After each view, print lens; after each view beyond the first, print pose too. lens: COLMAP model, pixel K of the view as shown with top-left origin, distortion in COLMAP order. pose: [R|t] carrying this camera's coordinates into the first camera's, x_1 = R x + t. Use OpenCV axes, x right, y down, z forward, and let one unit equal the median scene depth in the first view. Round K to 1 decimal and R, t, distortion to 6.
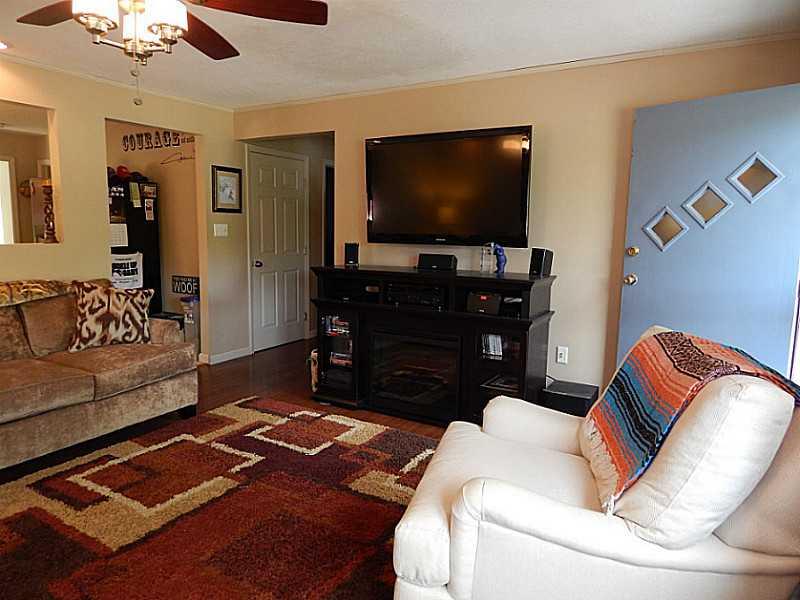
lens RADIAL K [[526.1, 0, 396.1], [0, 526.1, 298.7], [0, 0, 1]] dist [0.003450, 0.000117]
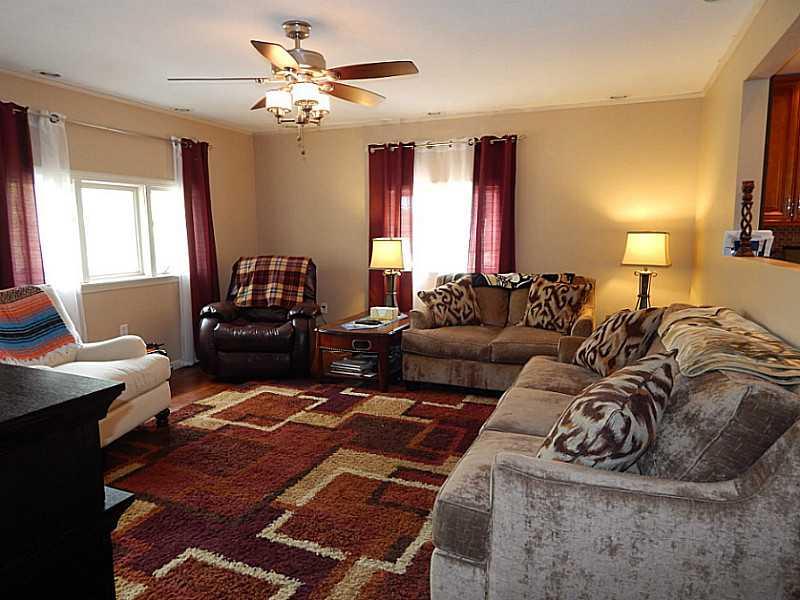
lens RADIAL K [[526.1, 0, 400.9], [0, 526.1, 300.9], [0, 0, 1]] dist [0.003450, 0.000117]
pose [[-0.990205, 0.008198, -0.139381, -0.332246], [-0.029035, 0.964362, 0.262990, -0.219680], [0.136570, 0.264461, -0.954678, 1.565522]]
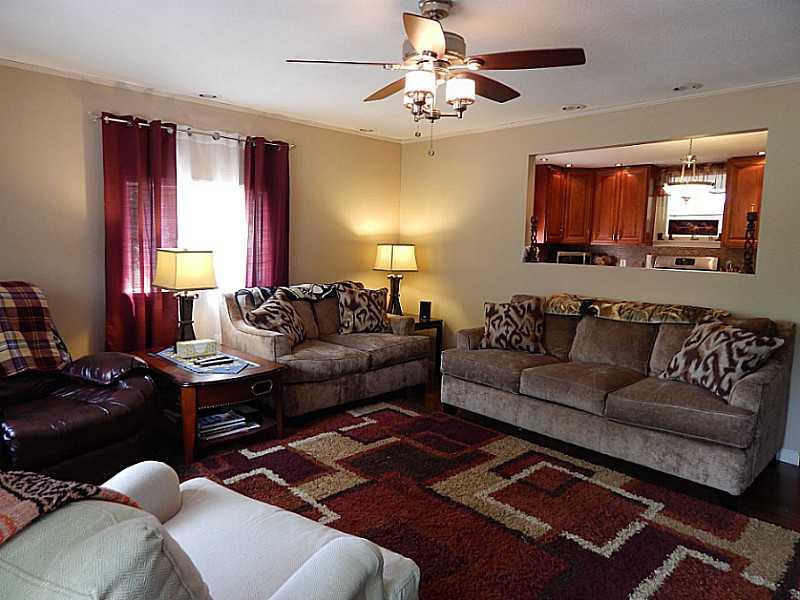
lens RADIAL K [[526.1, 0, 395.9], [0, 526.1, 300.9], [0, 0, 1]] dist [0.003450, 0.000117]
pose [[-0.275308, 0.089590, -0.957173, 0.491243], [-0.154414, 0.978600, 0.136008, -0.105960], [0.948874, 0.185245, -0.255583, 0.785282]]
